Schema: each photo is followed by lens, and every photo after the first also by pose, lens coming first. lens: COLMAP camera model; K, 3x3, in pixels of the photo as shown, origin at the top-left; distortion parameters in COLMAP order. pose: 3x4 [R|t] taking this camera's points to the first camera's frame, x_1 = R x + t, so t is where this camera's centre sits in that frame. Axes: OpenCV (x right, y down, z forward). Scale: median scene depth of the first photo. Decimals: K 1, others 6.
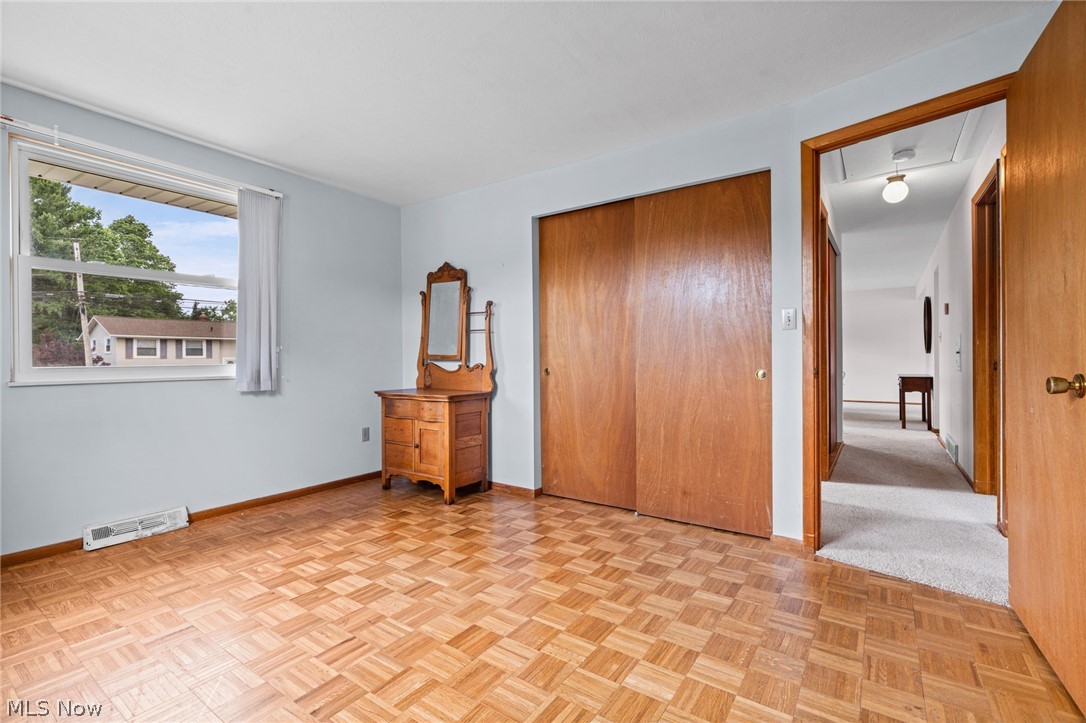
lens RADIAL K [[483.4, 0, 544.3], [0, 483.4, 362.0], [0, 0, 1]] dist [0.001474, -0.000340]
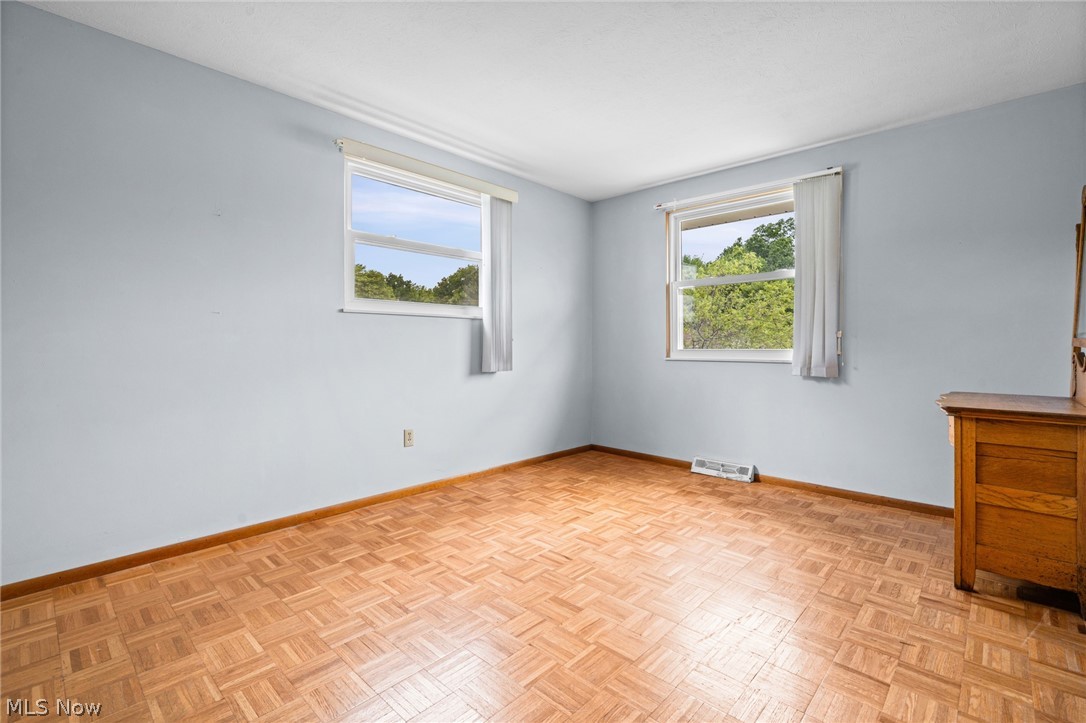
lens RADIAL K [[483.4, 0, 543.9], [0, 483.4, 350.2], [0, 0, 1]] dist [0.001474, -0.000340]
pose [[-0.129992, 0.014080, -0.991415, 0.515162], [-0.010264, 0.999826, 0.015546, -0.004886], [0.991462, 0.012197, -0.129825, 0.631038]]
